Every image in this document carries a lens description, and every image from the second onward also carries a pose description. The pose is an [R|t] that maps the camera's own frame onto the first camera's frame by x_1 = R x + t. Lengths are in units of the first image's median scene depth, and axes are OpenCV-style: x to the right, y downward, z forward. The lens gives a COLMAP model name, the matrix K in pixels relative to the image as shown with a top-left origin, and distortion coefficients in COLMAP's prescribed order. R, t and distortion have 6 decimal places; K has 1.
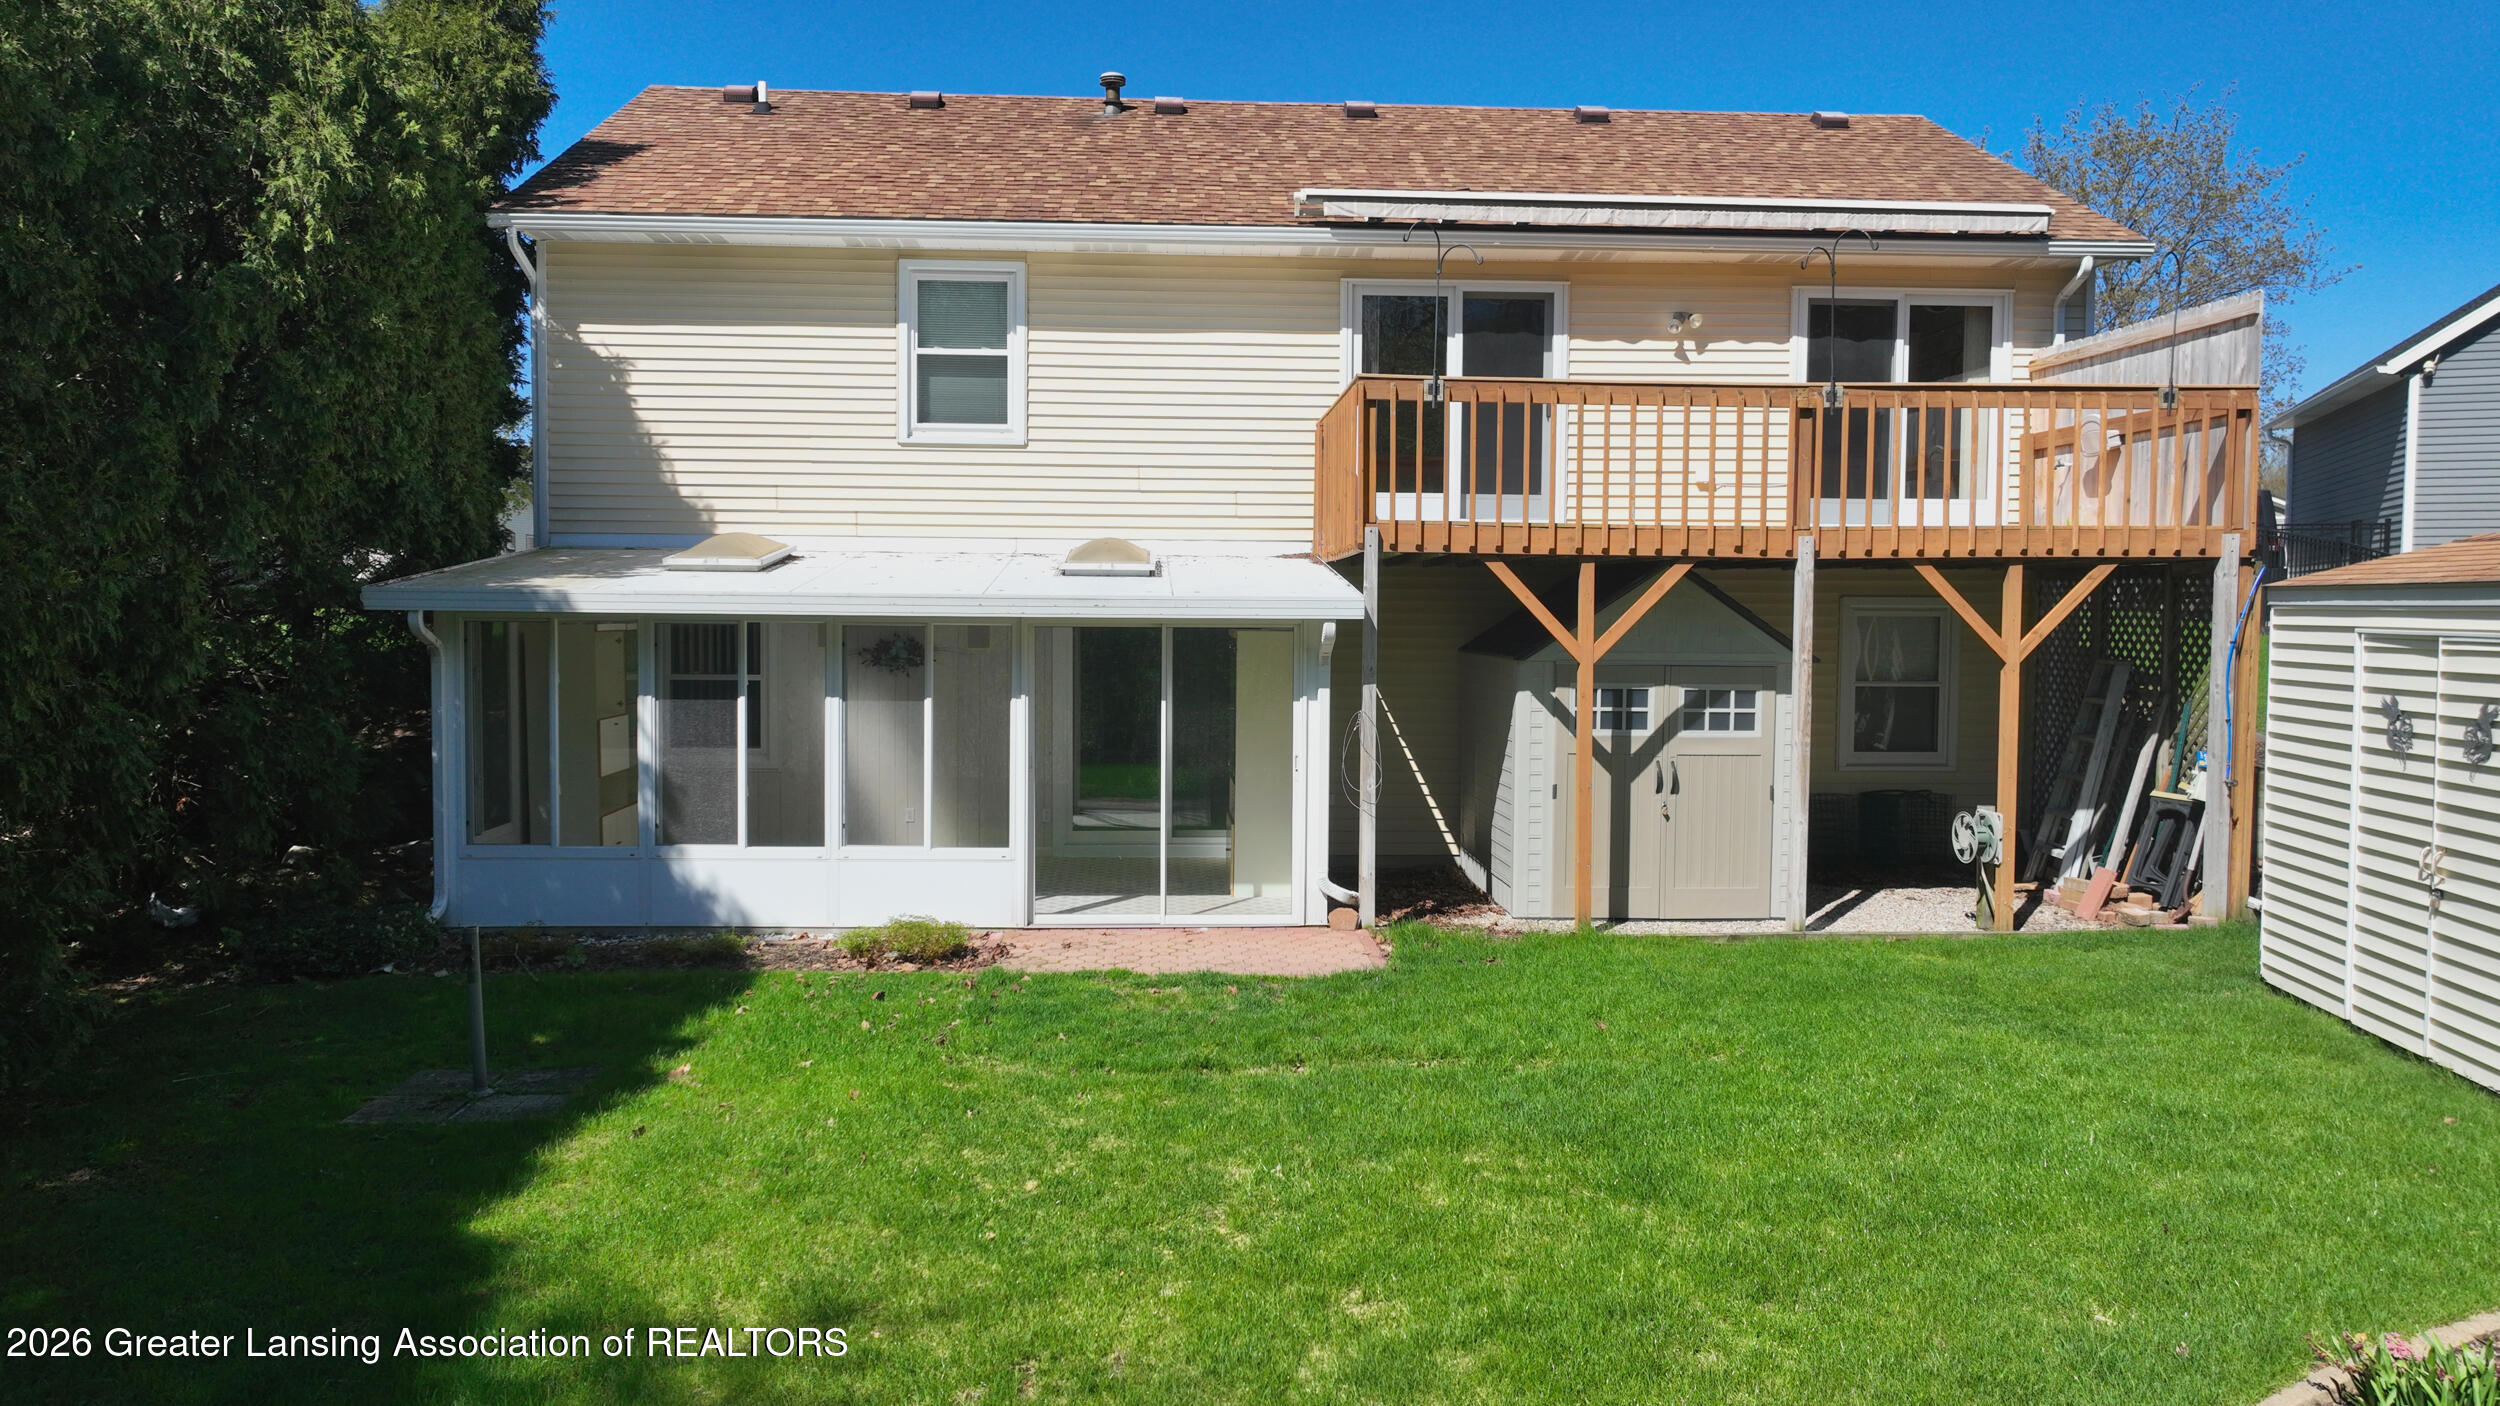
lens RADIAL K [[1758.7, 0, 1250.0], [0, 1758.7, 703.0], [0, 0, 1]] dist [0.006624, 0.004672]
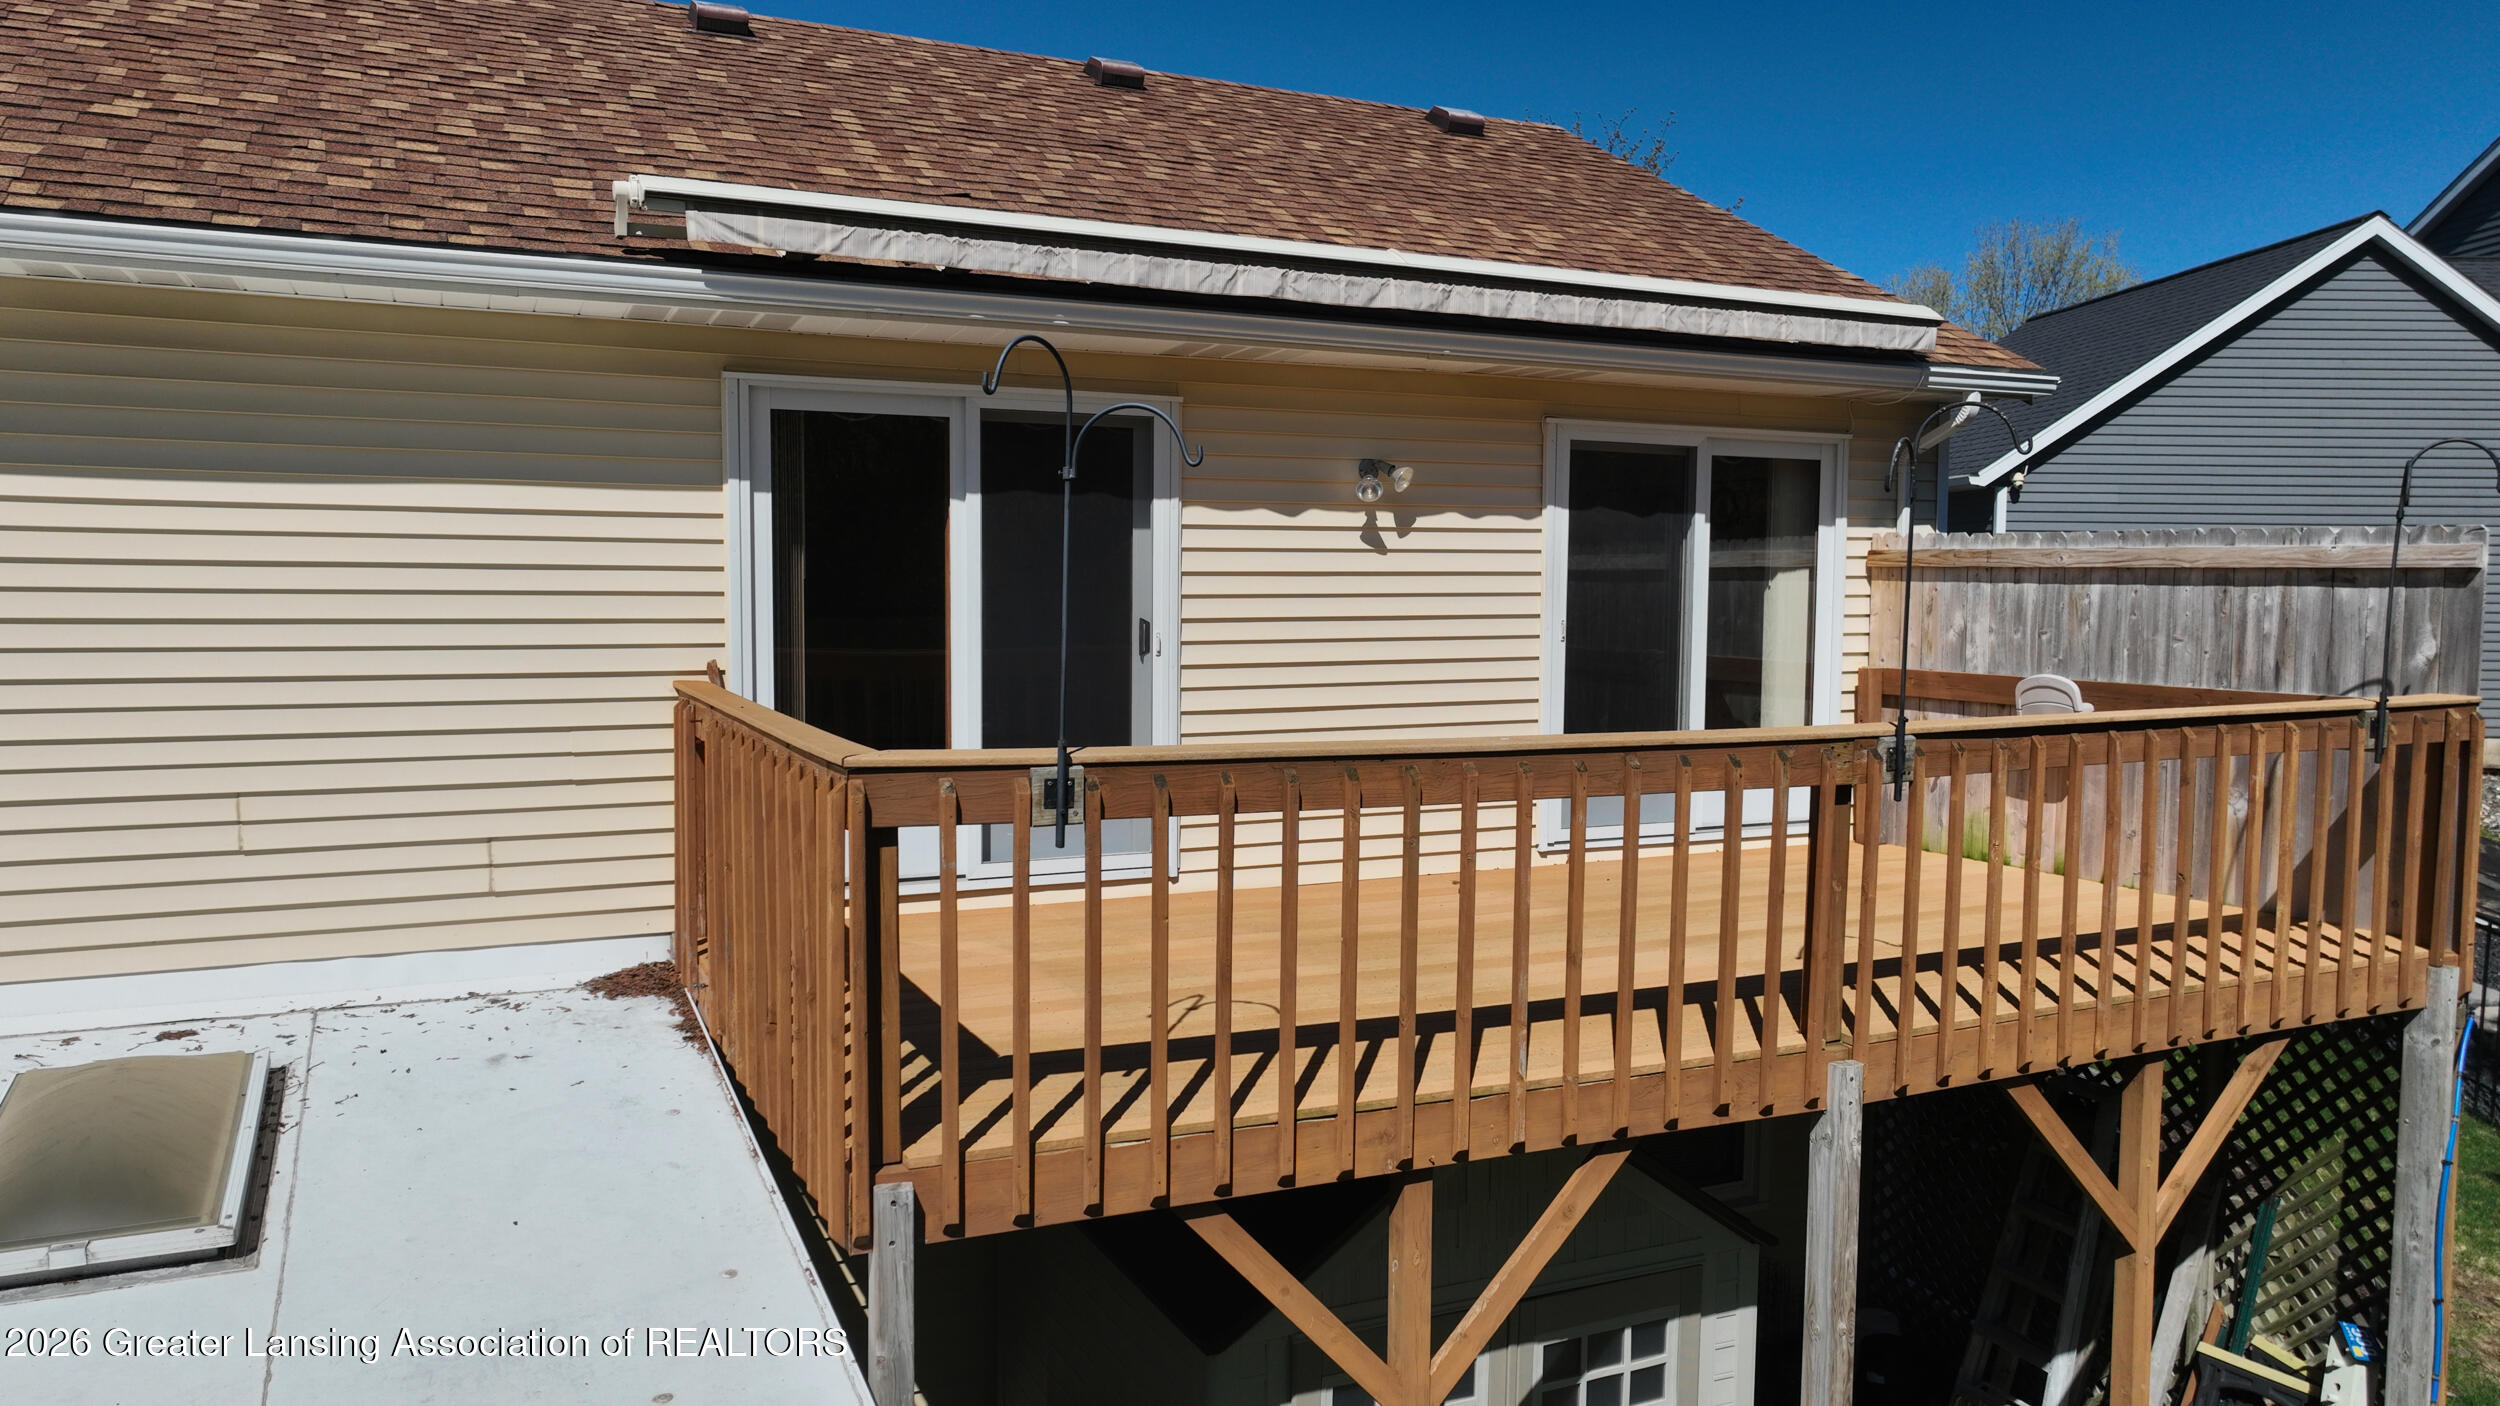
lens RADIAL K [[1751.7, 0, 1250.0], [0, 1751.7, 703.0], [0, 0, 1]] dist [0.005122, 0.003968]
pose [[0.926413, -0.026362, 0.375586, 0.005302], [0.017312, 0.999473, 0.027450, -0.191615], [-0.376112, -0.018928, 0.926381, 0.602890]]
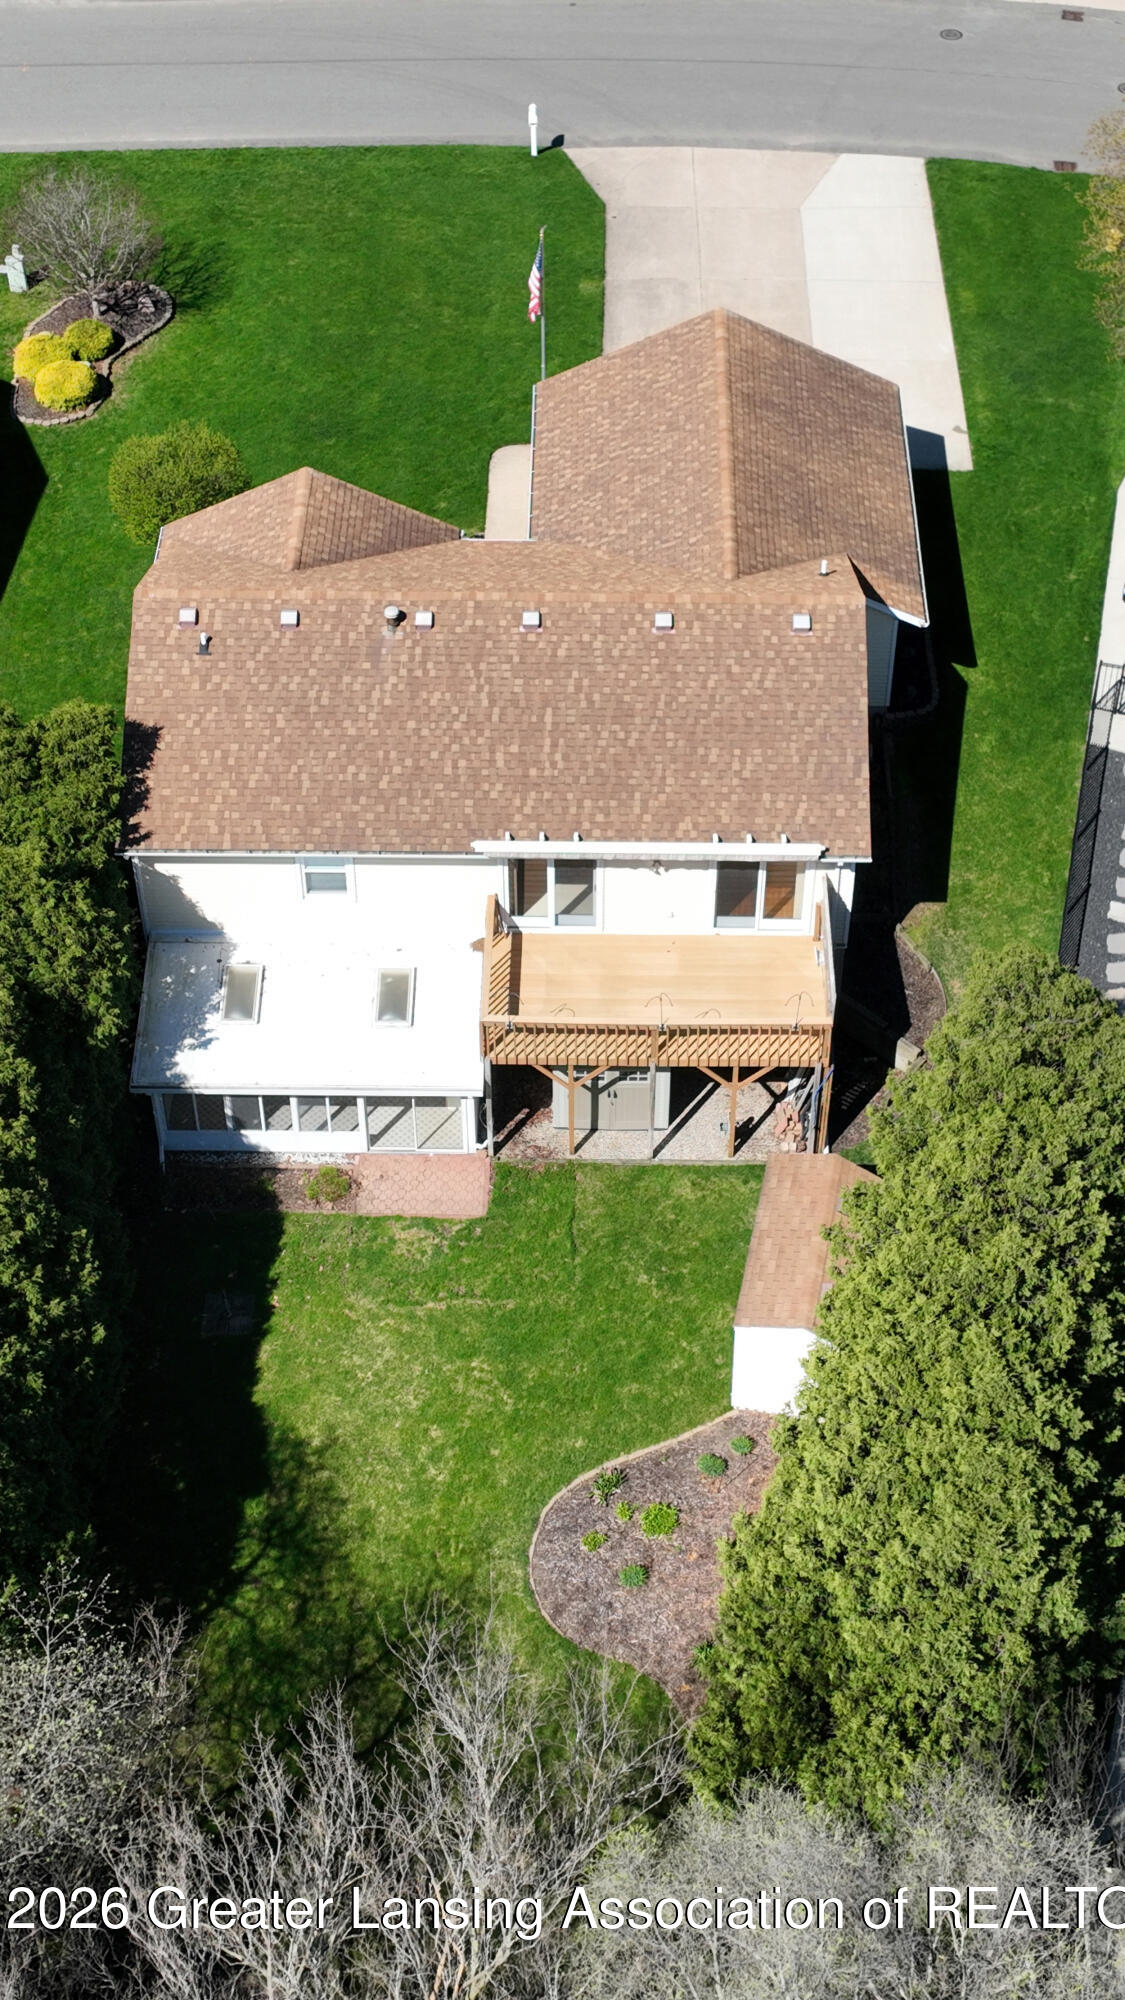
lens RADIAL K [[2643.0, 0, 562.5], [0, 2643.0, 1000.0], [0, 0, 1]] dist [0.001408, 0.003434]
pose [[0.997240, 0.047165, -0.057332, 0.380396], [0.006388, 0.714875, 0.699223, -2.762719], [0.073964, -0.697659, 0.712601, -1.663712]]
